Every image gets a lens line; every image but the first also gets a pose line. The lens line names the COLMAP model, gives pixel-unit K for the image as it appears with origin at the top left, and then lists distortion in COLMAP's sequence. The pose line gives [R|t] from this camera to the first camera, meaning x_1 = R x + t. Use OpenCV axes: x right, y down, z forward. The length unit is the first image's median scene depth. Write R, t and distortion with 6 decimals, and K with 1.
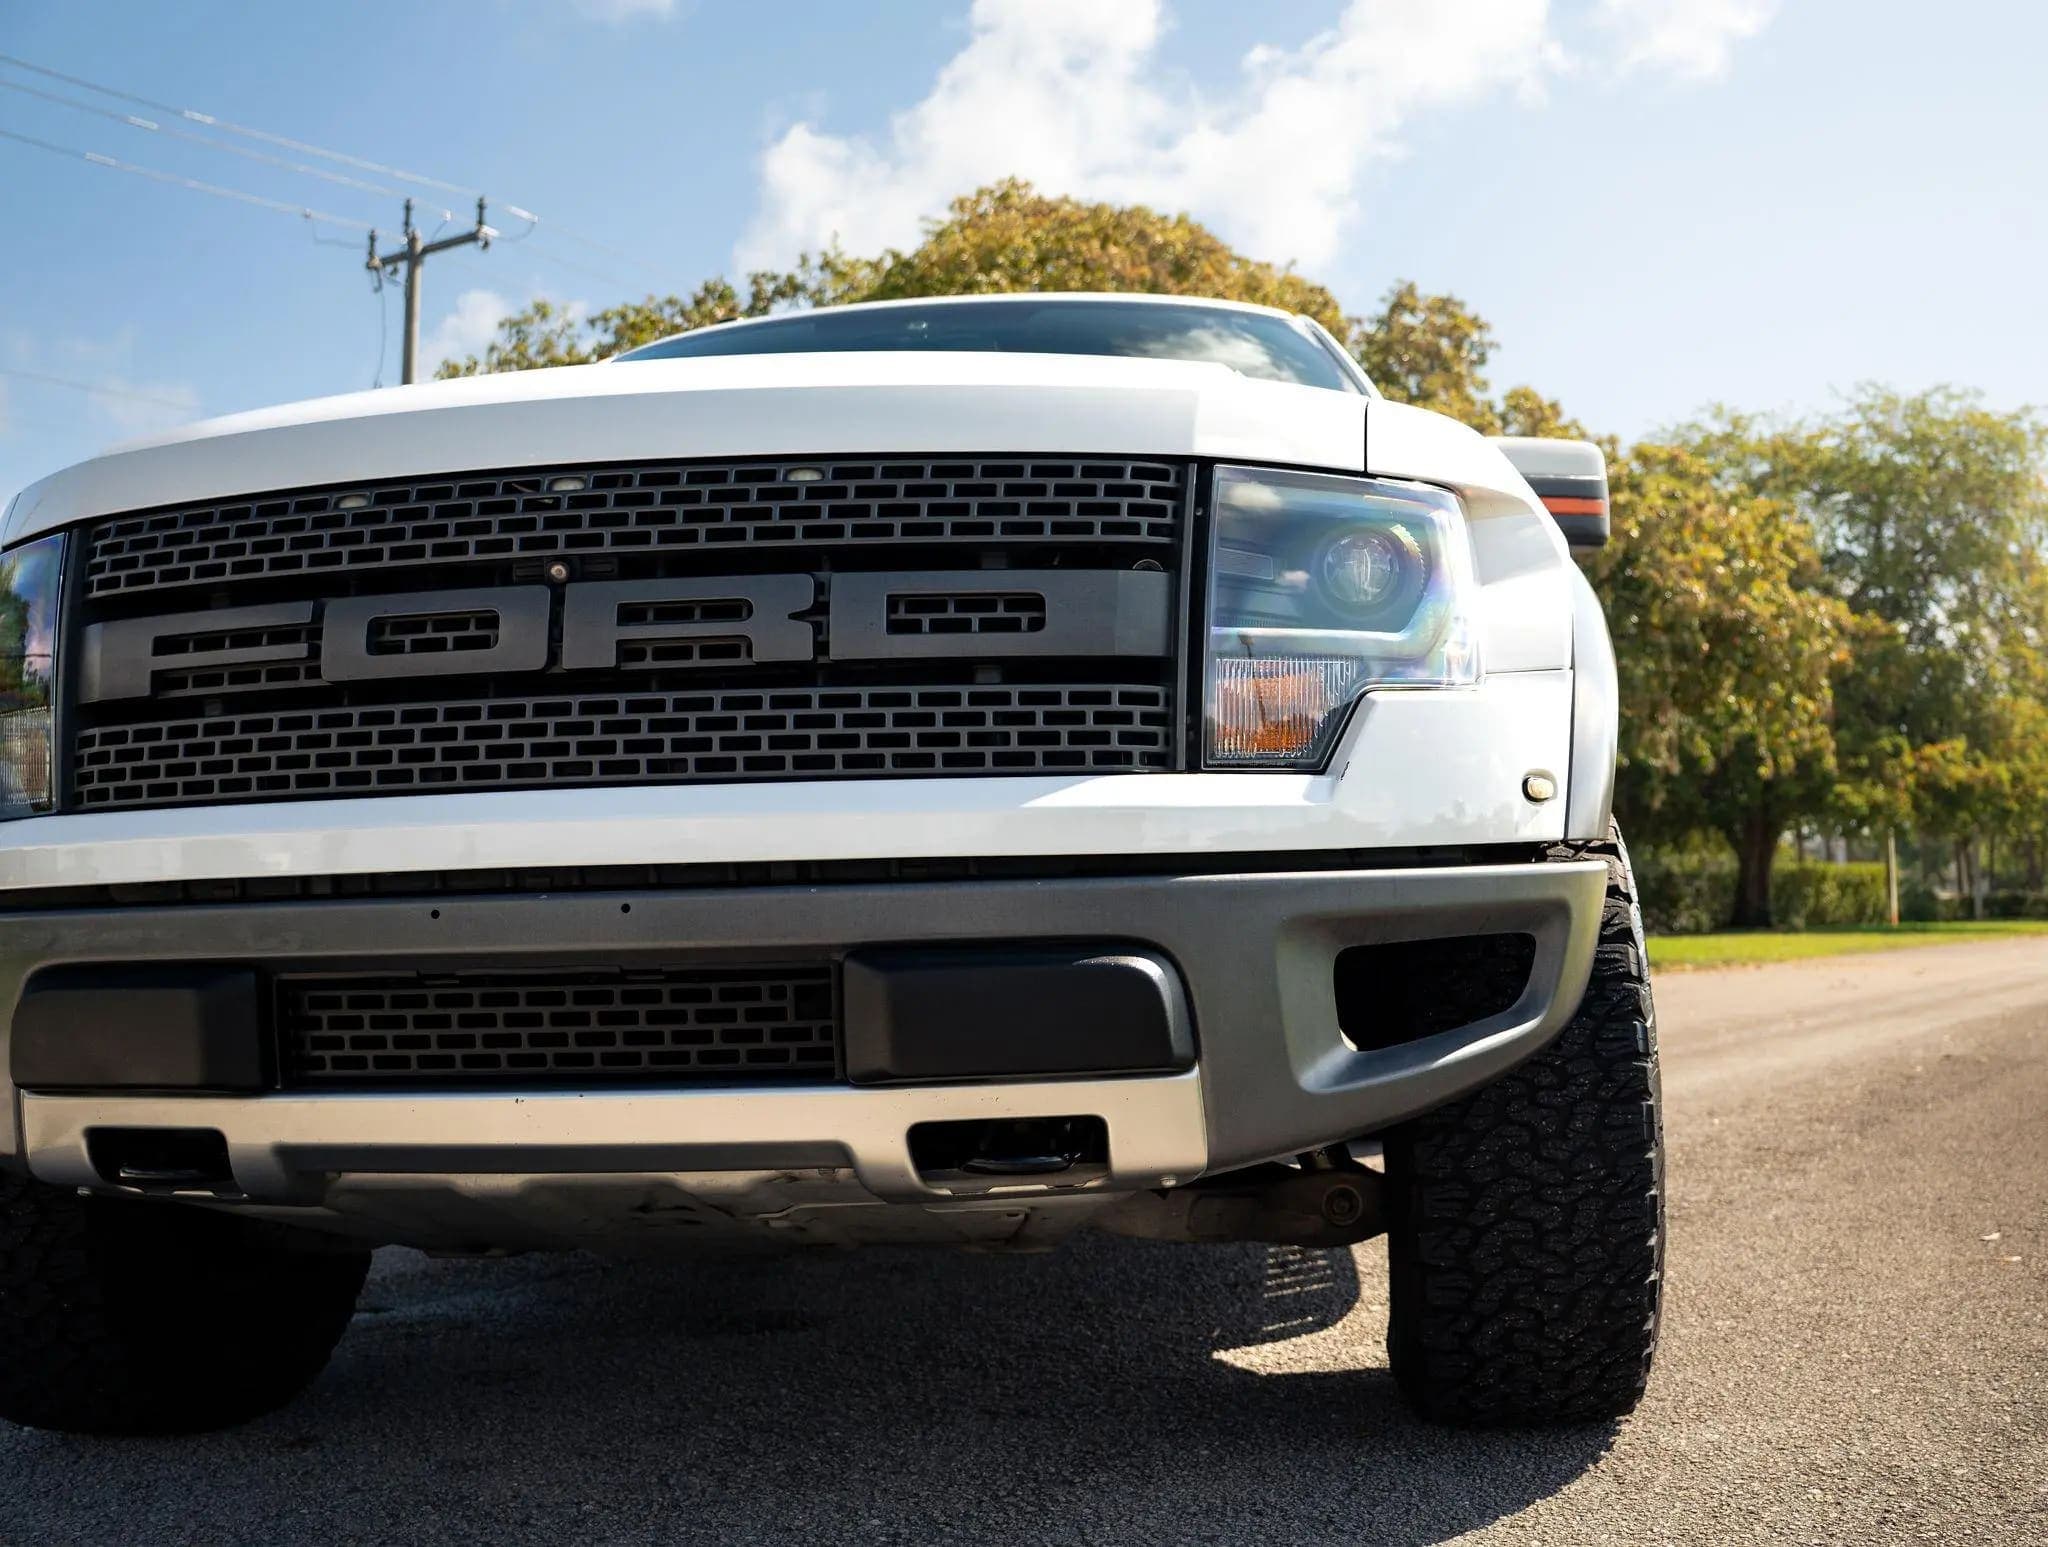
lens RADIAL K [[2053.5, 0, 1162.1], [0, 2053.5, 761.0], [0, 0, 1]] dist [-0.153674, 0.105049]
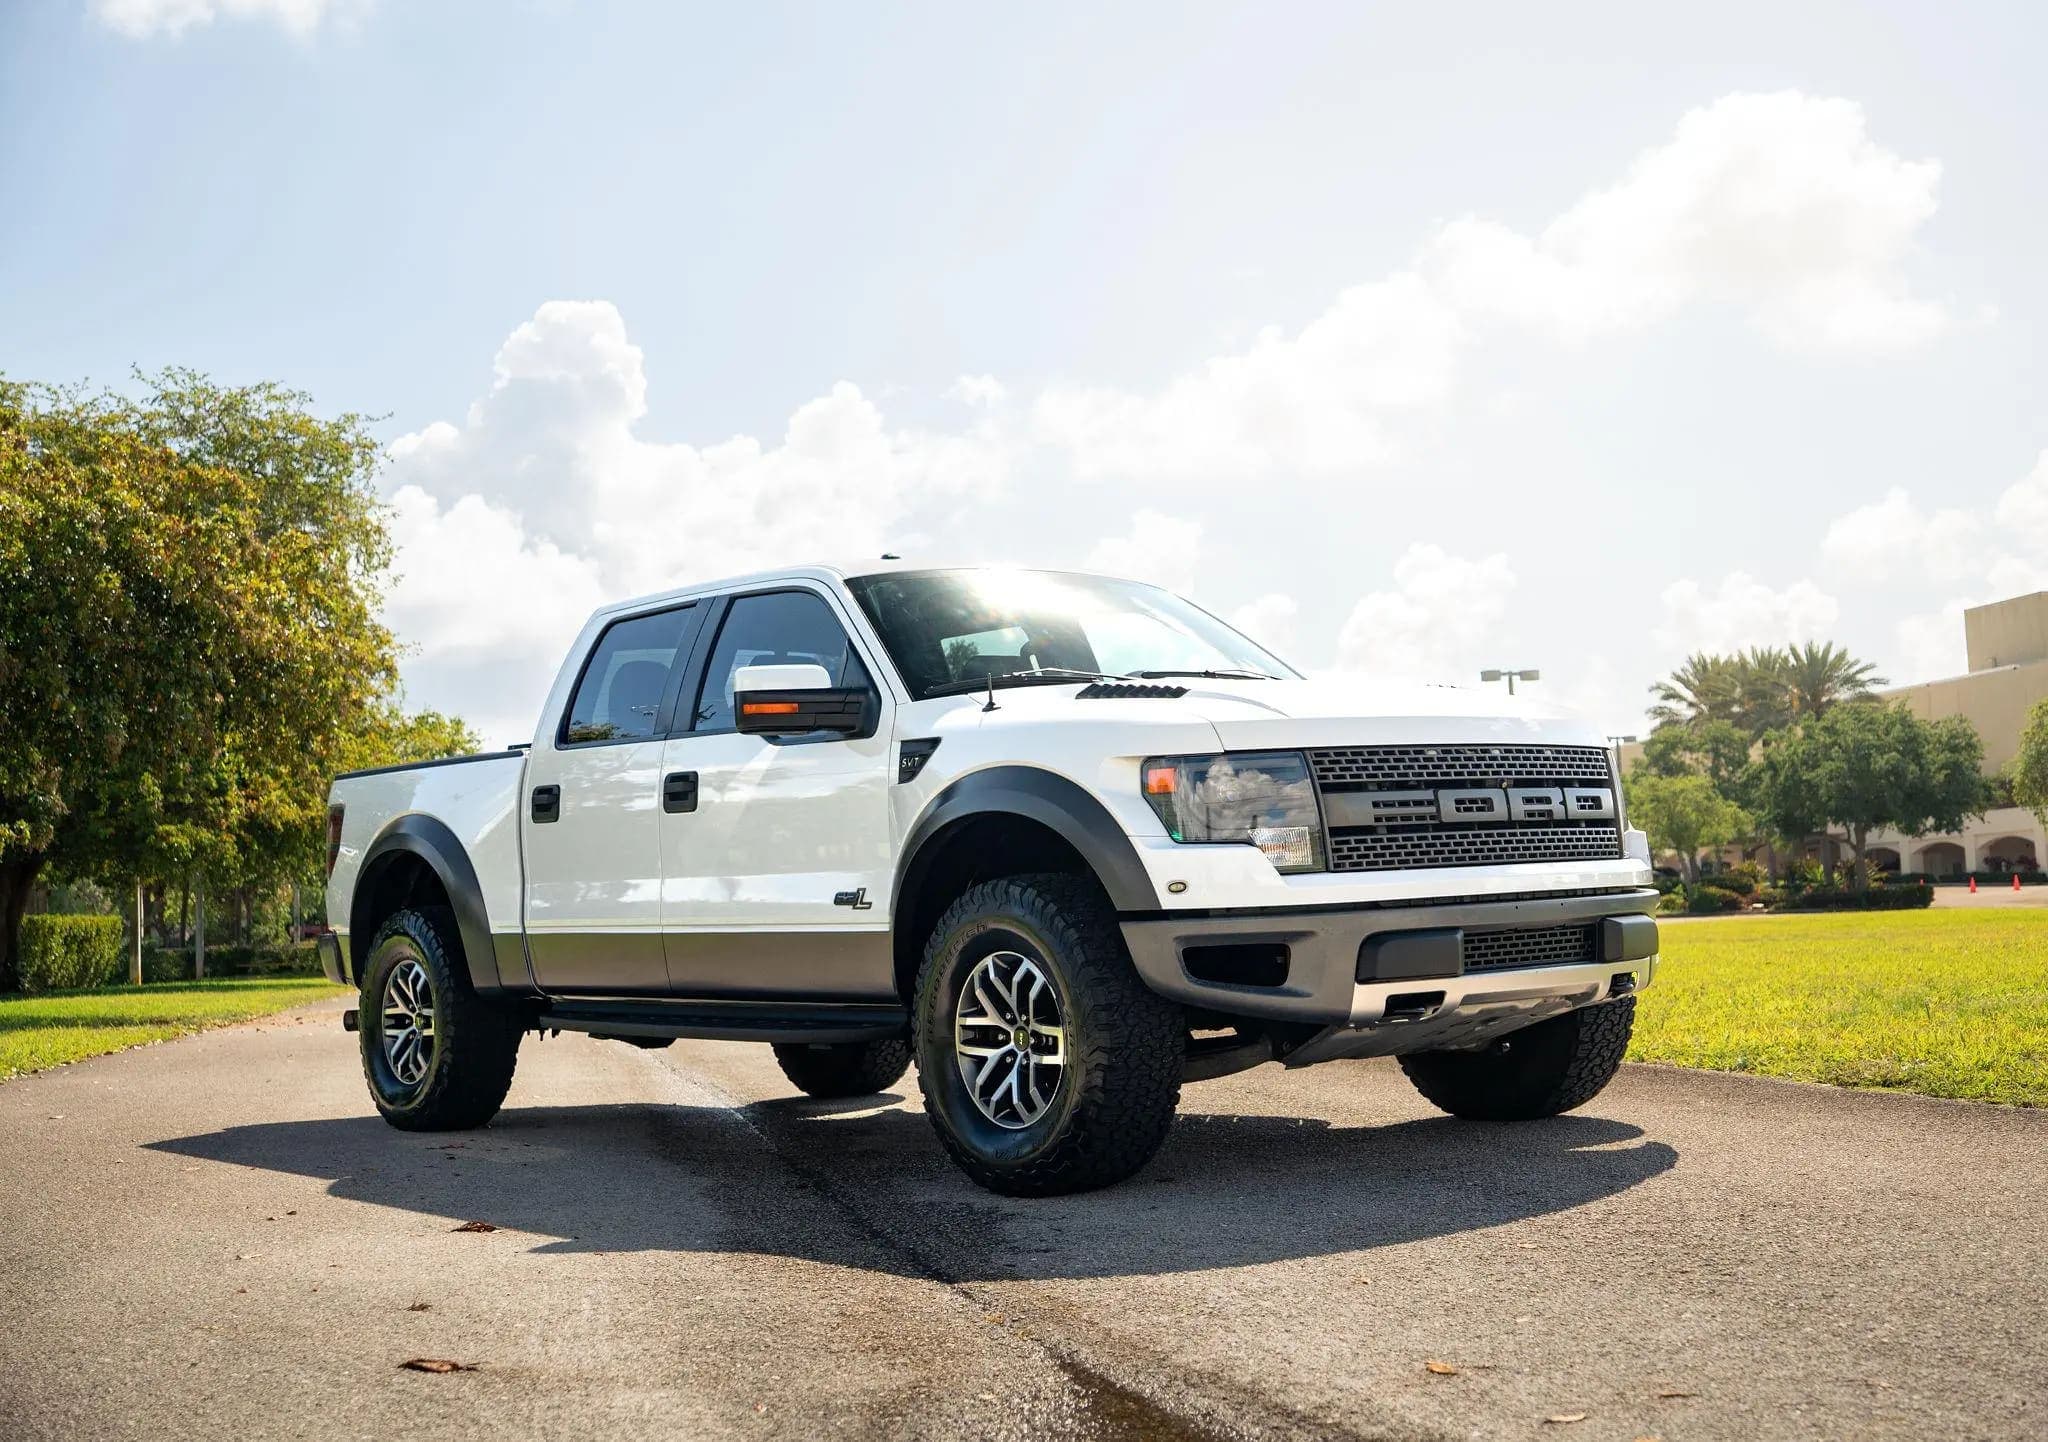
lens RADIAL K [[2434.5, 0, 1024.0], [0, 2434.5, 721.0], [0, 0, 1]] dist [-0.046200, 0.305483]
pose [[0.727973, 0.043834, 0.684203, -1.856720], [-0.023843, 0.998969, -0.038631, -0.021838], [-0.685191, 0.011809, 0.728267, -0.589904]]
